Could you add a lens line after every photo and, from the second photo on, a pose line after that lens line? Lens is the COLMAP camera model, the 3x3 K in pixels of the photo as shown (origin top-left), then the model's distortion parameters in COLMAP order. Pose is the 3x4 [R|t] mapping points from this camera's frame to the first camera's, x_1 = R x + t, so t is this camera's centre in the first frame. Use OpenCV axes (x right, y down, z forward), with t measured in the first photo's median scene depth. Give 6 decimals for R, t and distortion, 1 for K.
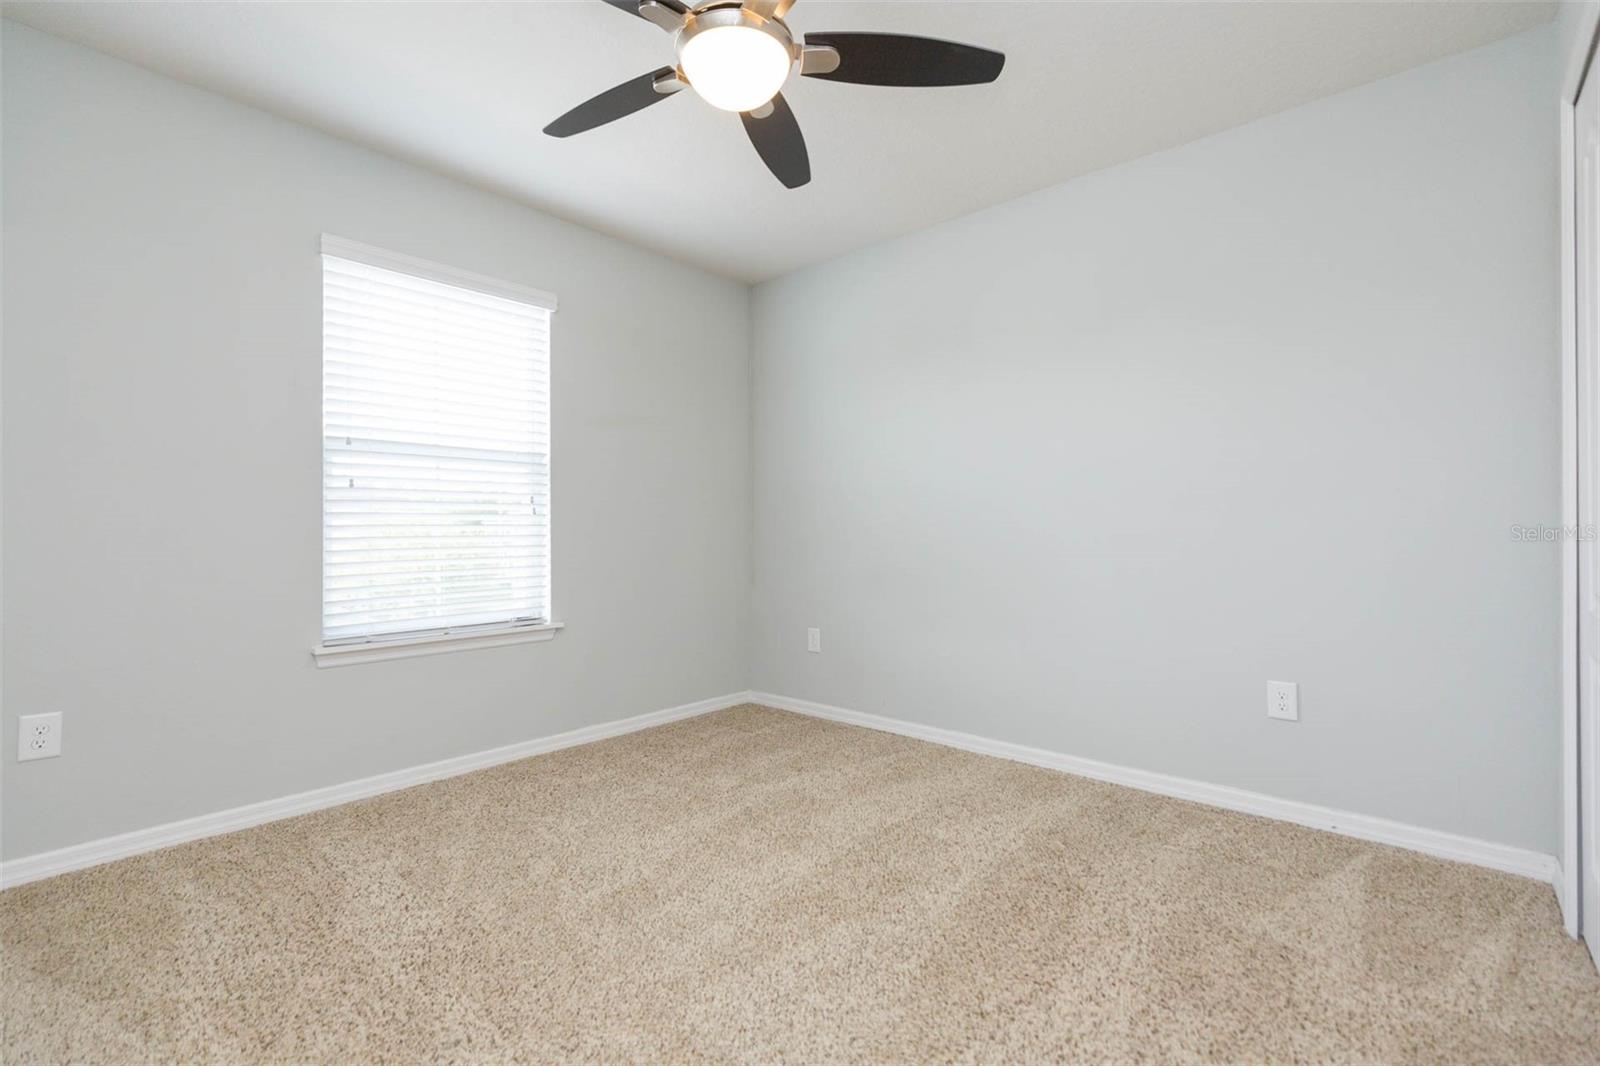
lens RADIAL K [[725.3, 0, 801.8], [0, 725.3, 534.9], [0, 0, 1]] dist [0.004825, -0.000736]
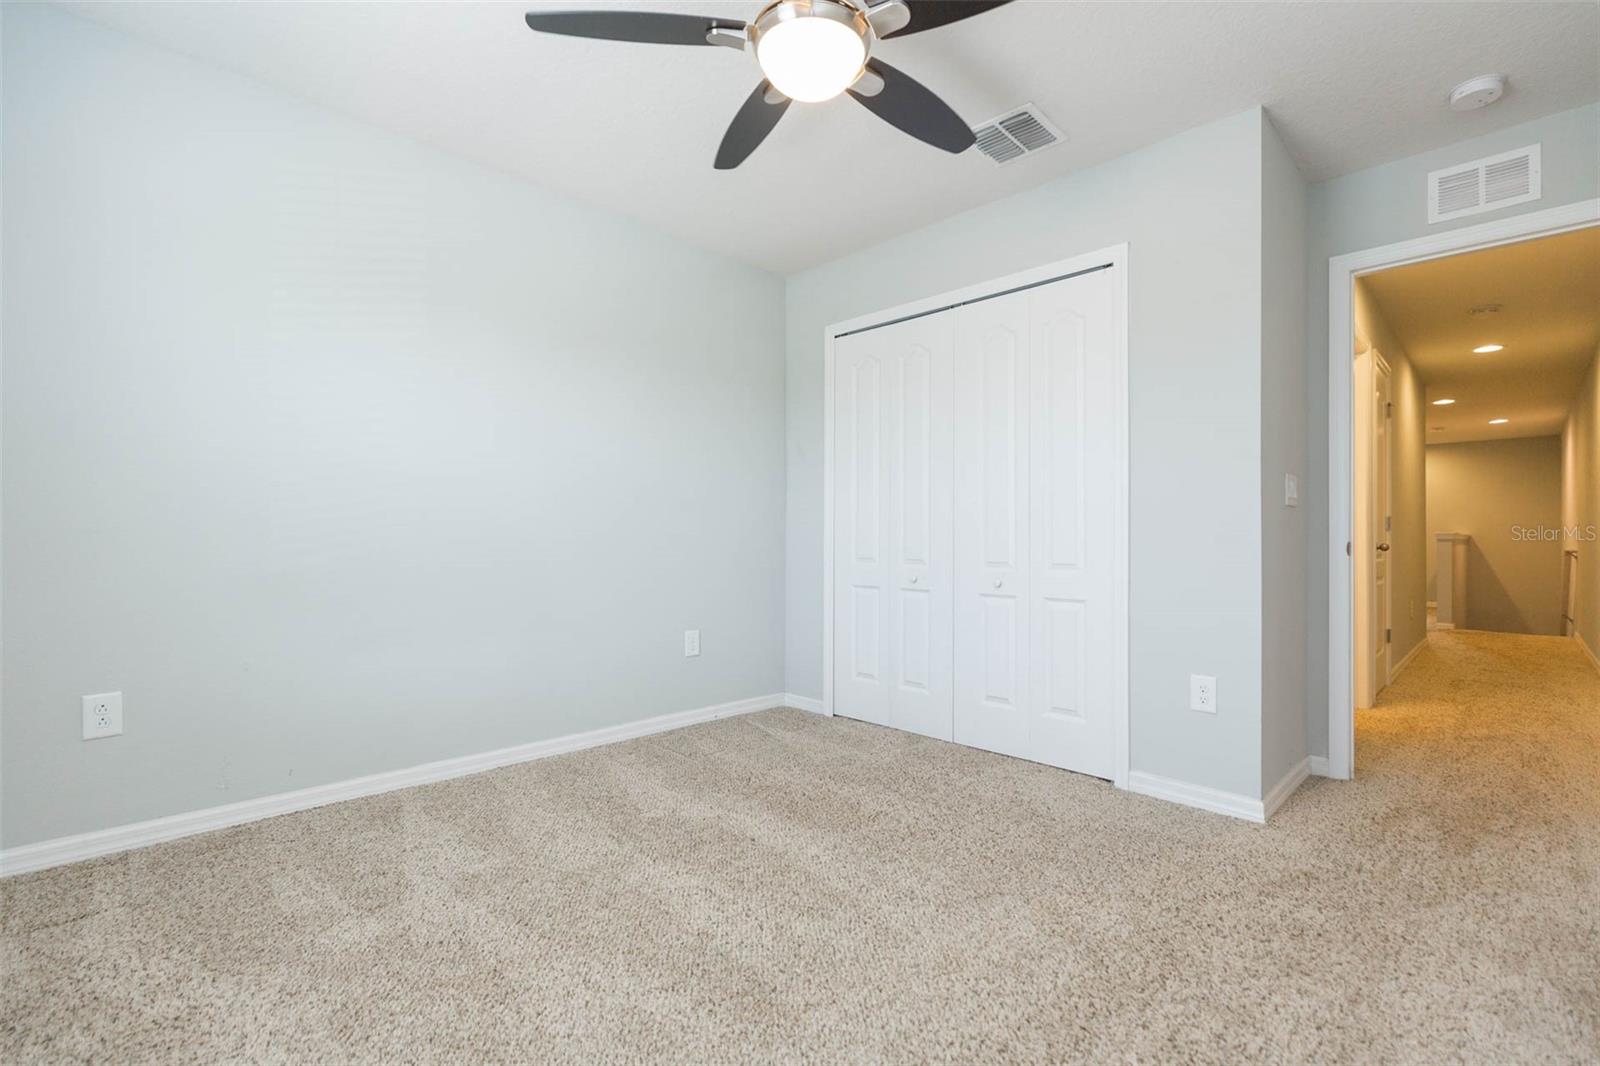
lens RADIAL K [[725.3, 0, 801.9], [0, 725.3, 536.2], [0, 0, 1]] dist [0.004825, -0.000736]
pose [[0.041241, 0.013094, 0.999063, -0.703240], [-0.001628, 0.999914, -0.013038, 0.024444], [-0.999148, -0.001089, 0.041259, 0.625634]]
